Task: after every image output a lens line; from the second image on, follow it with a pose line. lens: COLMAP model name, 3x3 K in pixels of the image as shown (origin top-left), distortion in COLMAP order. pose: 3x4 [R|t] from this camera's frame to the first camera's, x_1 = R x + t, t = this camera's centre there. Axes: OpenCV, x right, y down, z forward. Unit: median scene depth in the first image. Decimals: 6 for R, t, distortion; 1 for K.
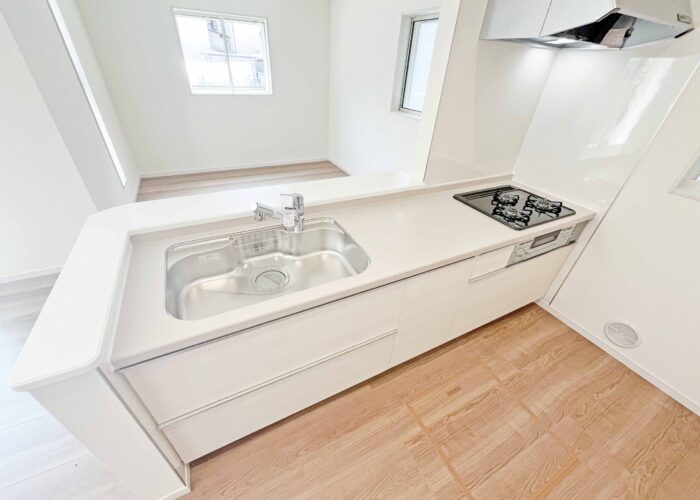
lens RADIAL K [[282.4, 0, 348.5], [0, 282.4, 254.7], [0, 0, 1]] dist [-0.002056, -0.000010]
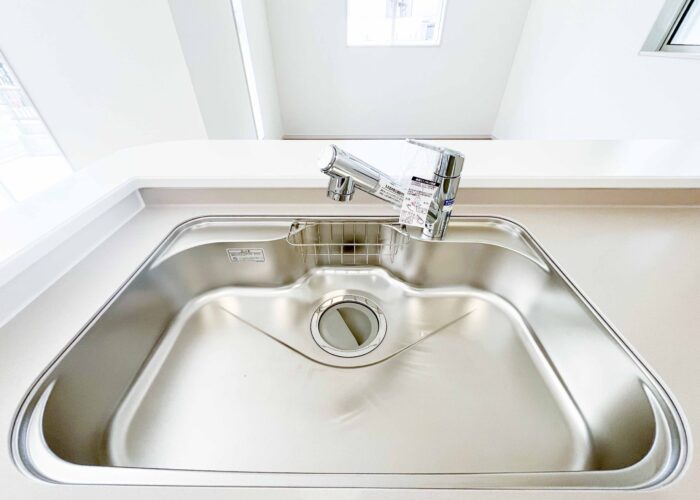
lens RADIAL K [[282.4, 0, 348.5], [0, 282.4, 254.7], [0, 0, 1]] dist [-0.002056, -0.000010]
pose [[0.883734, 0.245495, -0.398430, -0.099953], [-0.222843, 0.969395, 0.103024, -0.068810], [0.411528, -0.002259, 0.911394, 0.499635]]
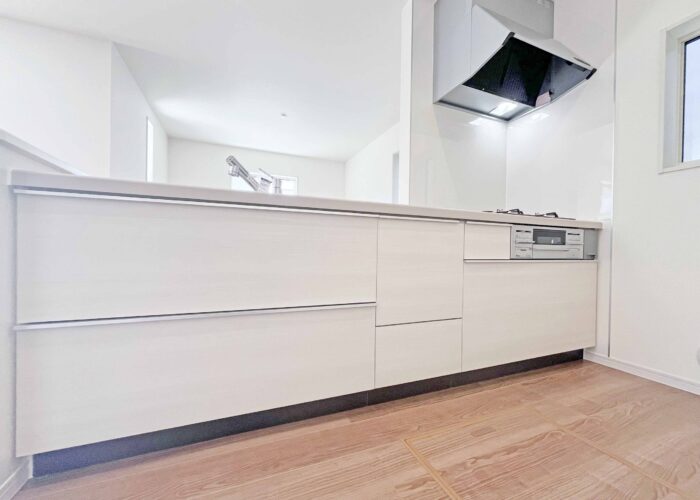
lens RADIAL K [[282.4, 0, 348.5], [0, 282.4, 254.7], [0, 0, 1]] dist [-0.002056, -0.000010]
pose [[0.995273, -0.035292, -0.090481, 0.156700], [-0.021030, 0.831221, -0.555545, 0.541969], [0.094816, 0.554821, 0.826549, 0.252497]]
